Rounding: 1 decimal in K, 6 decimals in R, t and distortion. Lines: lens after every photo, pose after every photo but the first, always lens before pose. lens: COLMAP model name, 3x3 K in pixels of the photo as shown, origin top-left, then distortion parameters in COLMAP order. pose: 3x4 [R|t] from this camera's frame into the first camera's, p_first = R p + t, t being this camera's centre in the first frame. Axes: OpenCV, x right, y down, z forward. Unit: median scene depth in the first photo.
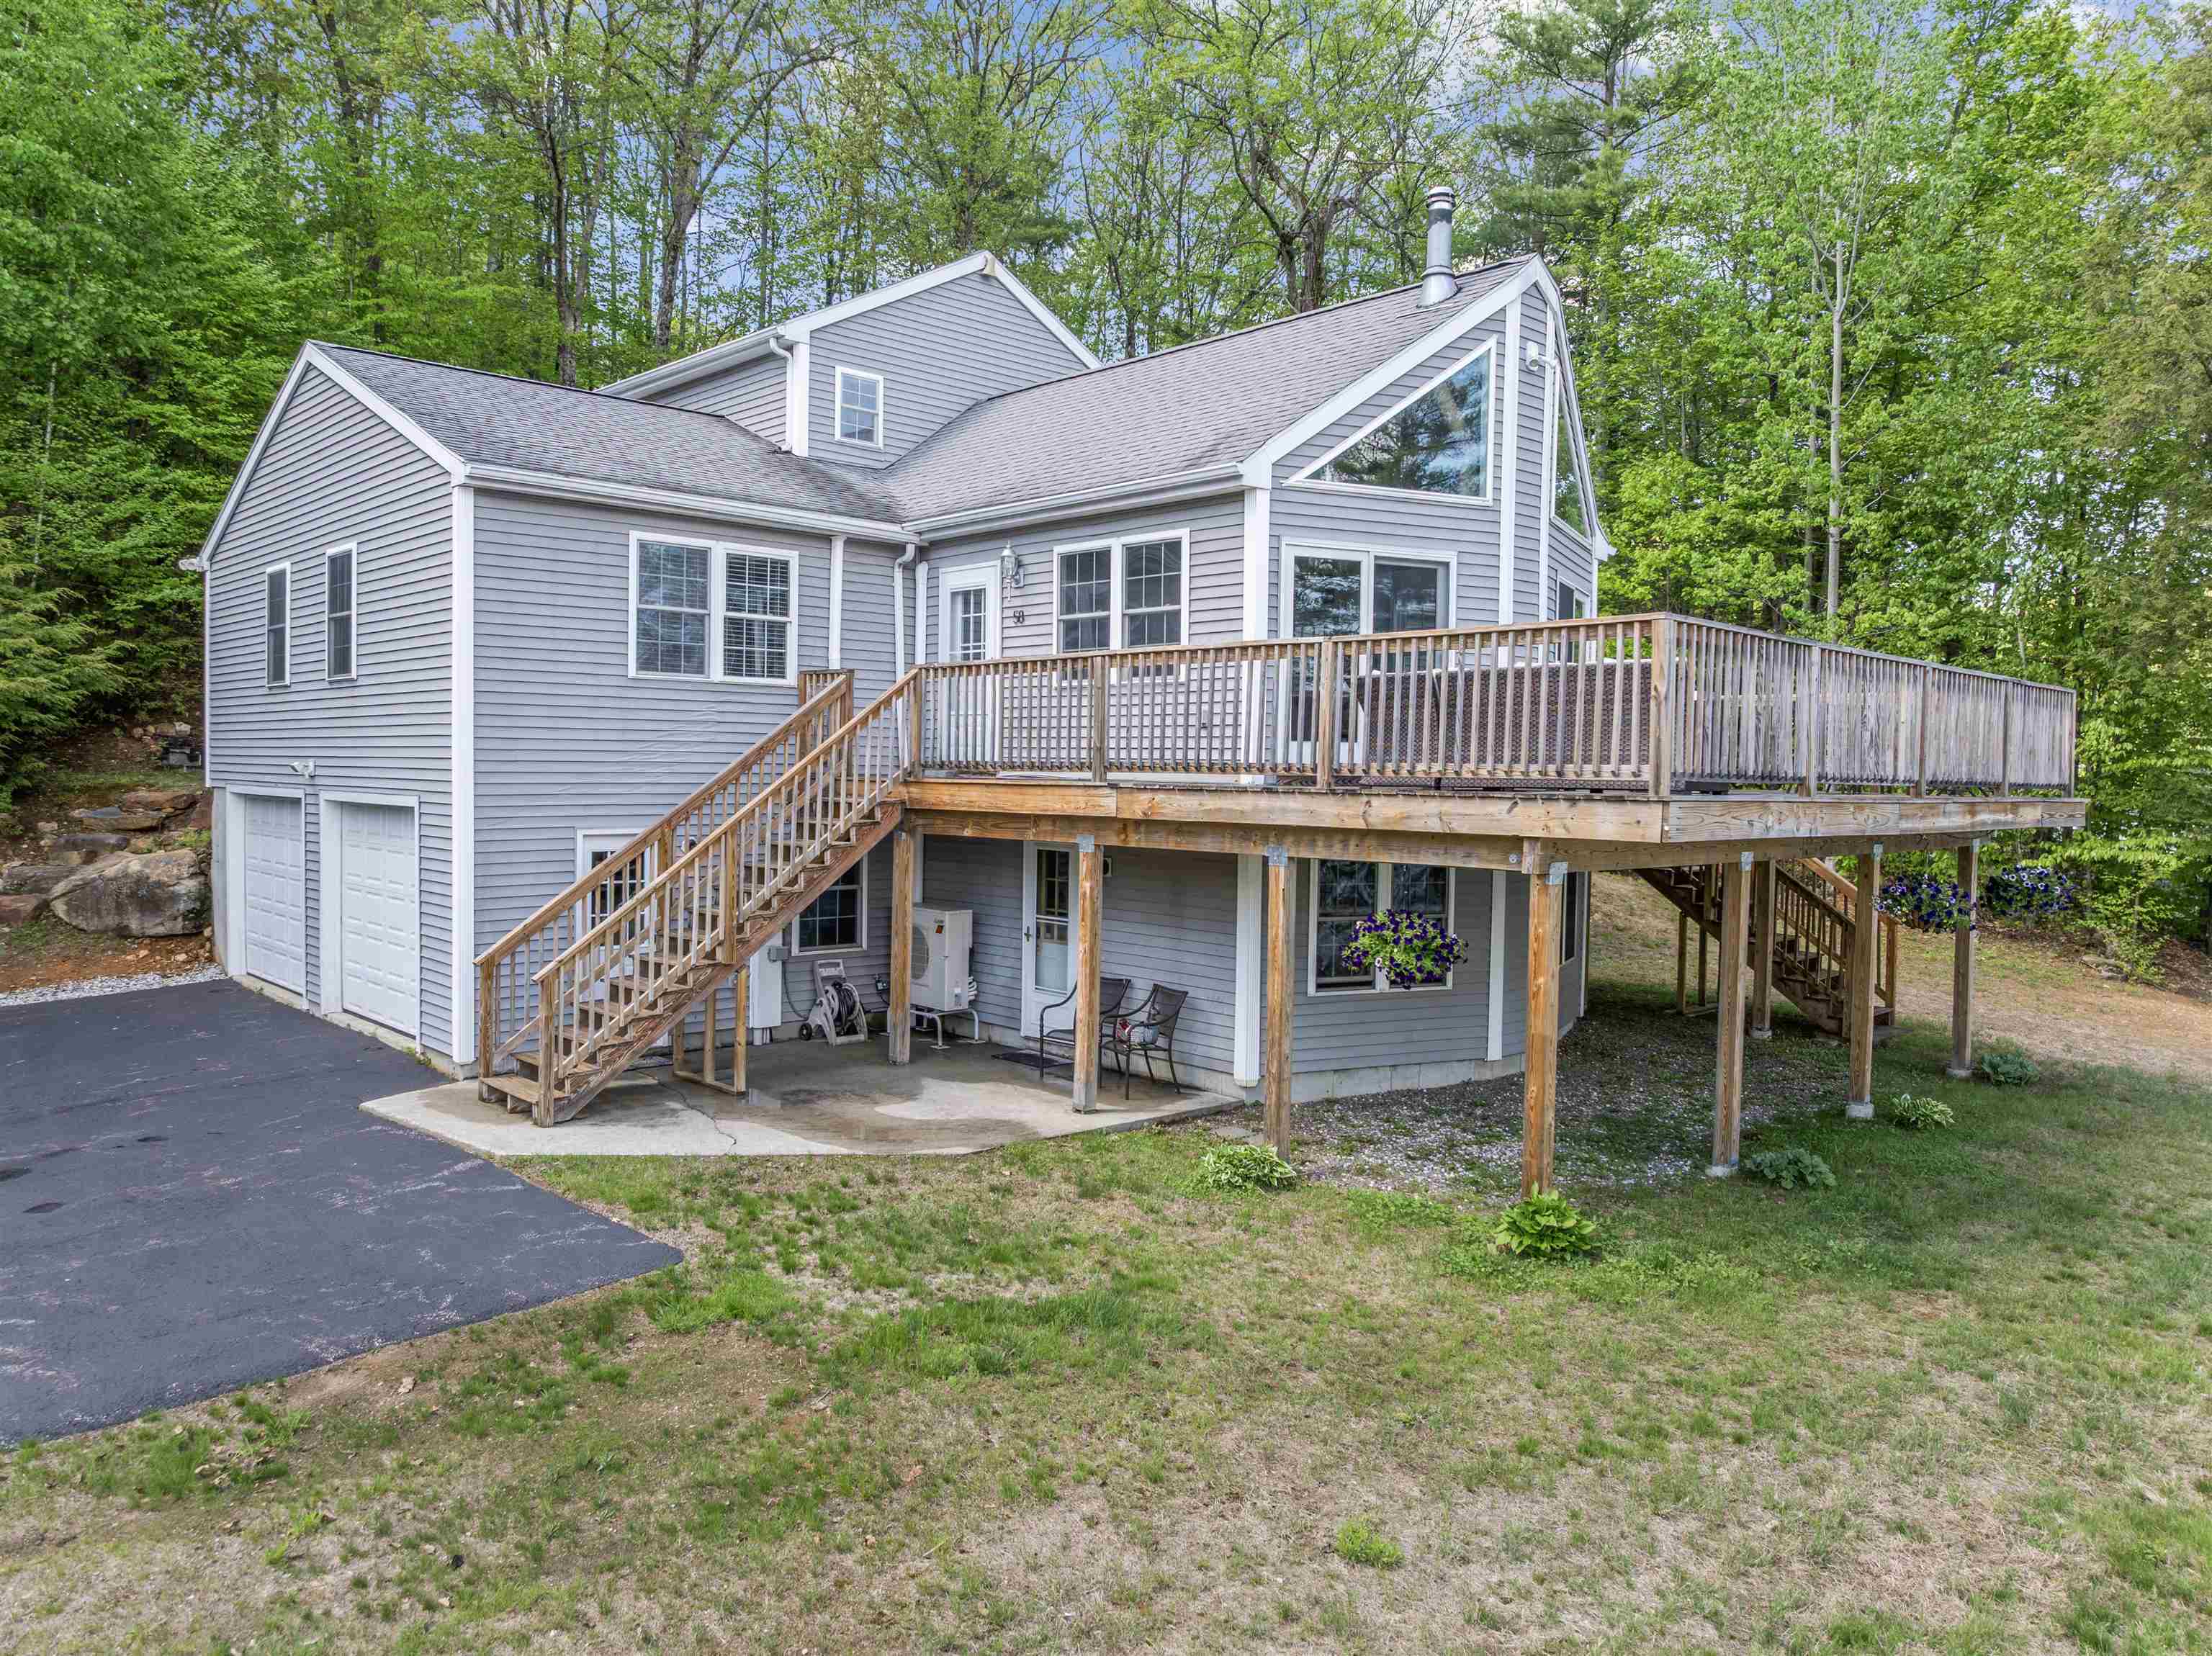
lens RADIAL K [[1517.7, 0, 1106.0], [0, 1517.7, 828.0], [0, 0, 1]] dist [-0.037769, 0.021211]
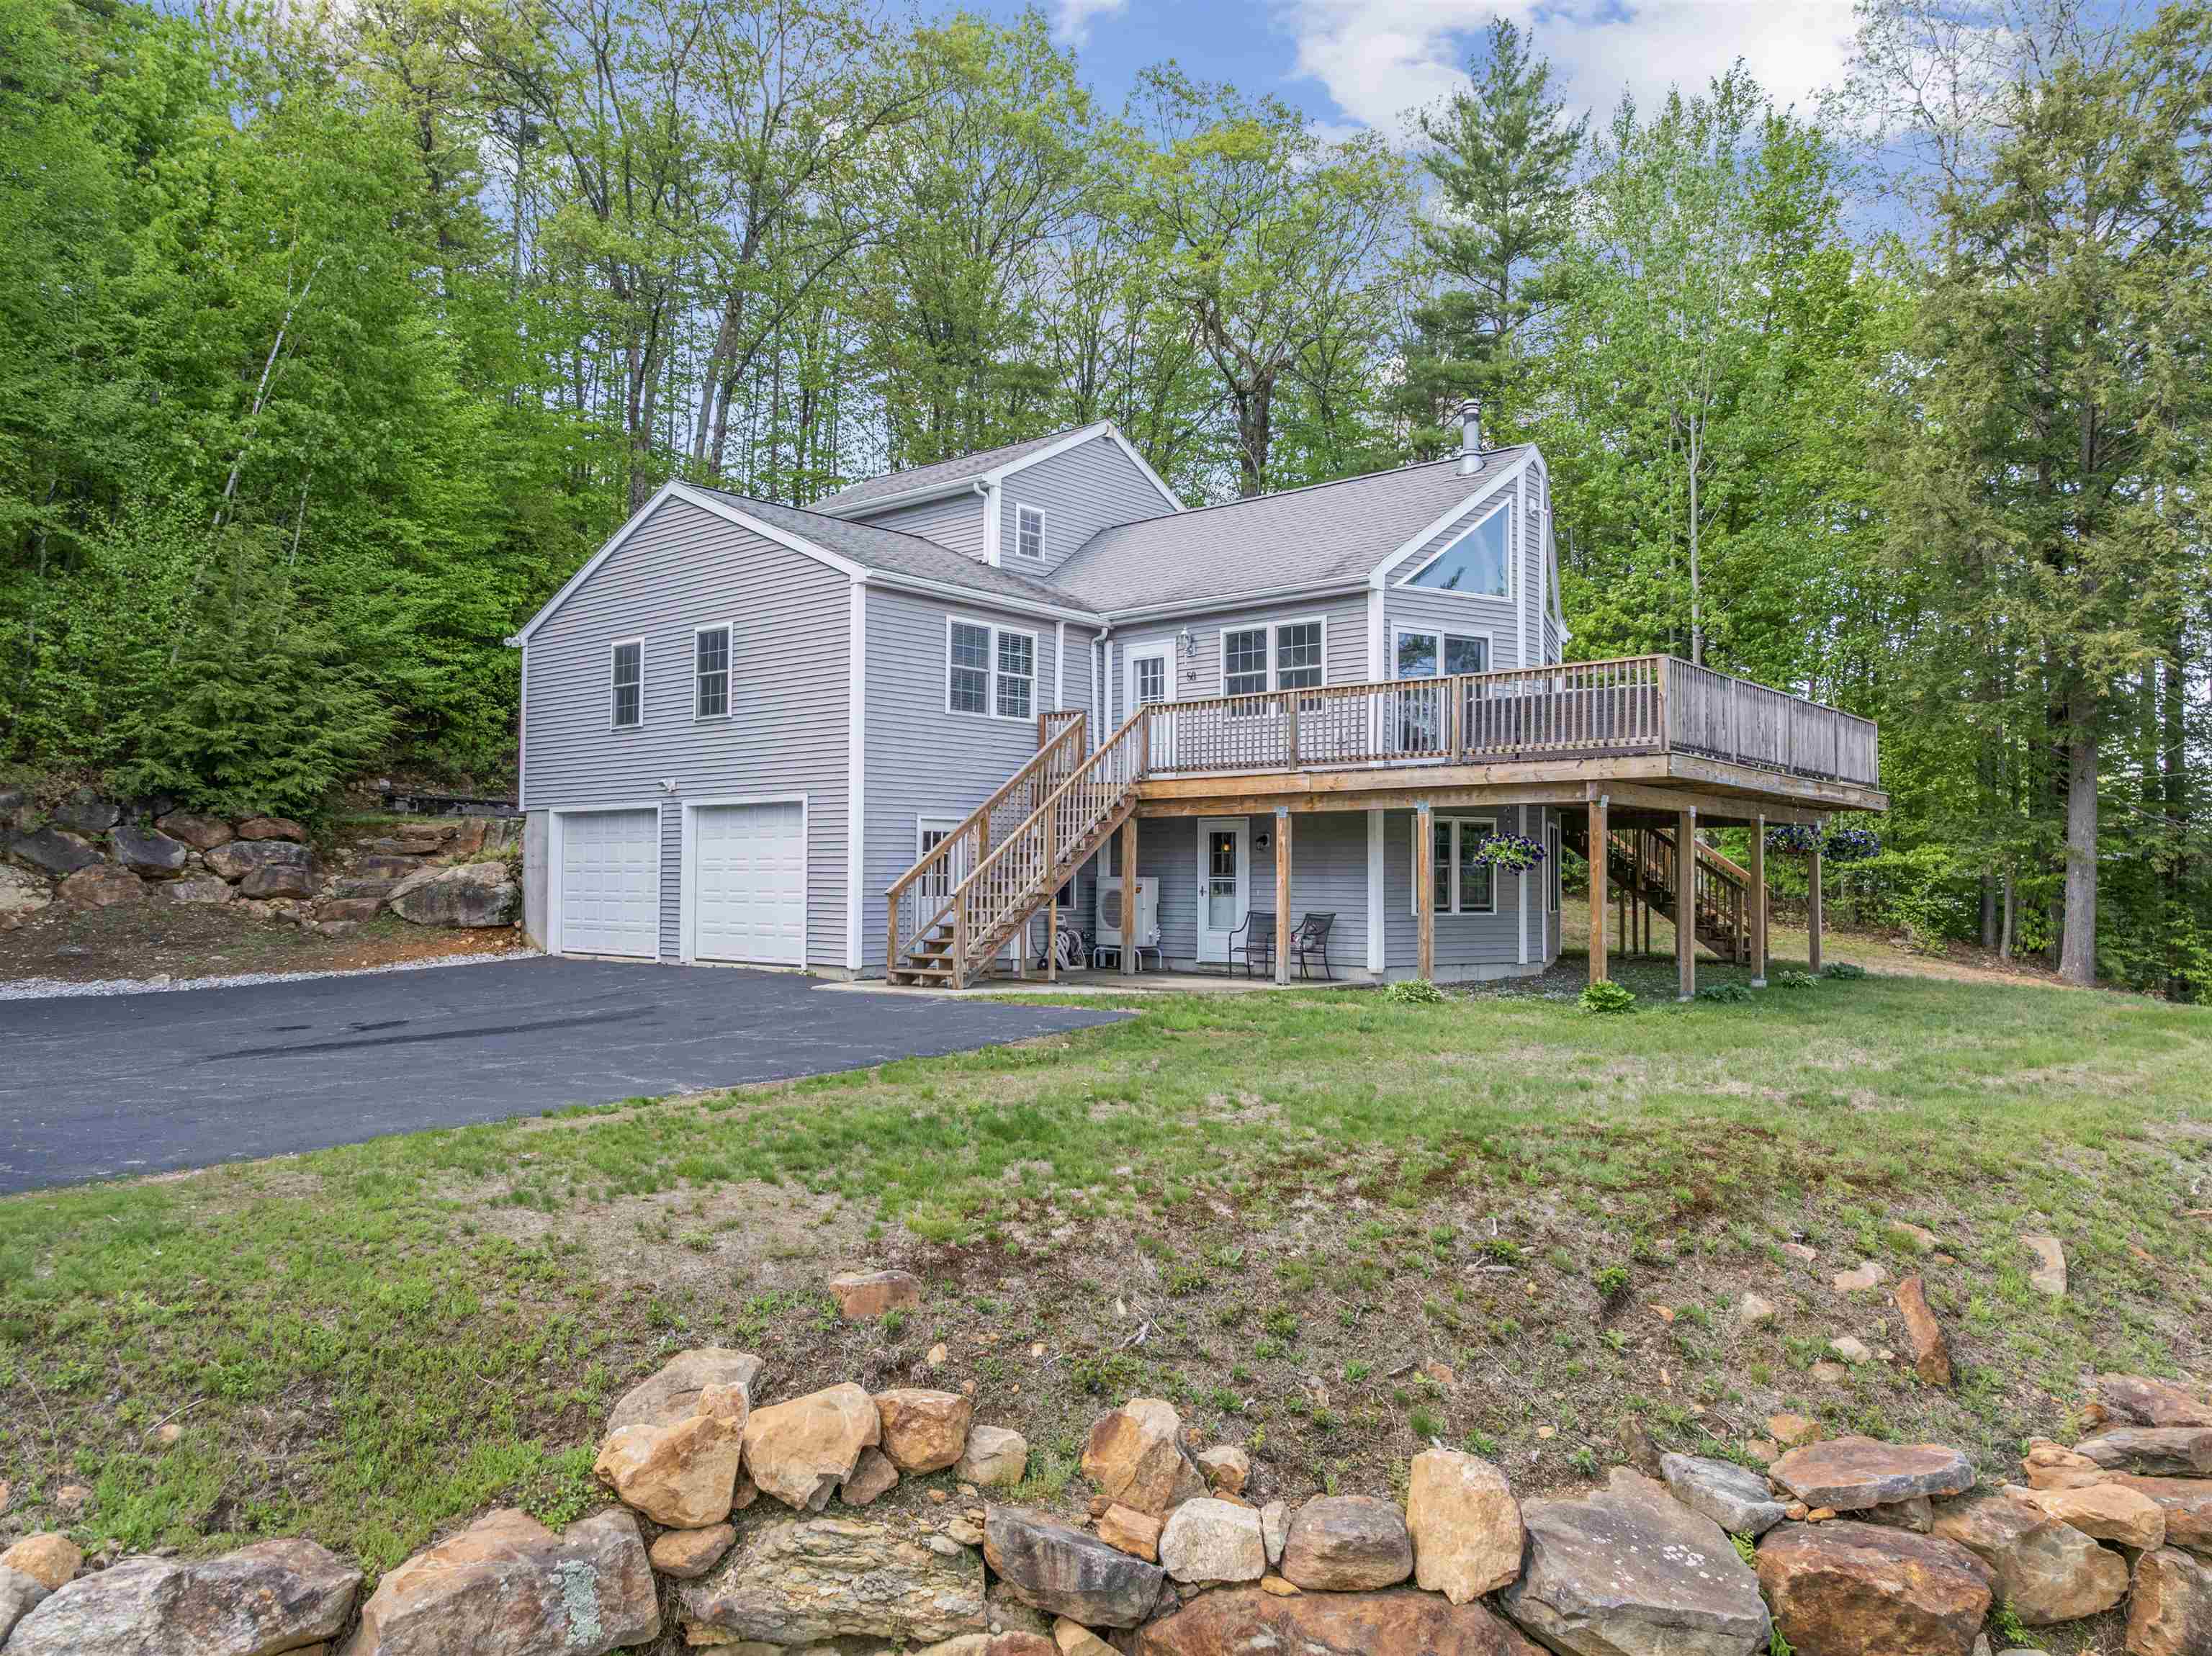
lens RADIAL K [[1497.2, 0, 1106.0], [0, 1497.2, 828.0], [0, 0, 1]] dist [-0.020353, -0.000422]
pose [[0.995534, -0.007041, 0.094145, -0.278836], [0.013645, 0.997476, -0.069682, 0.108374], [-0.093416, 0.070655, 0.993117, -0.426846]]
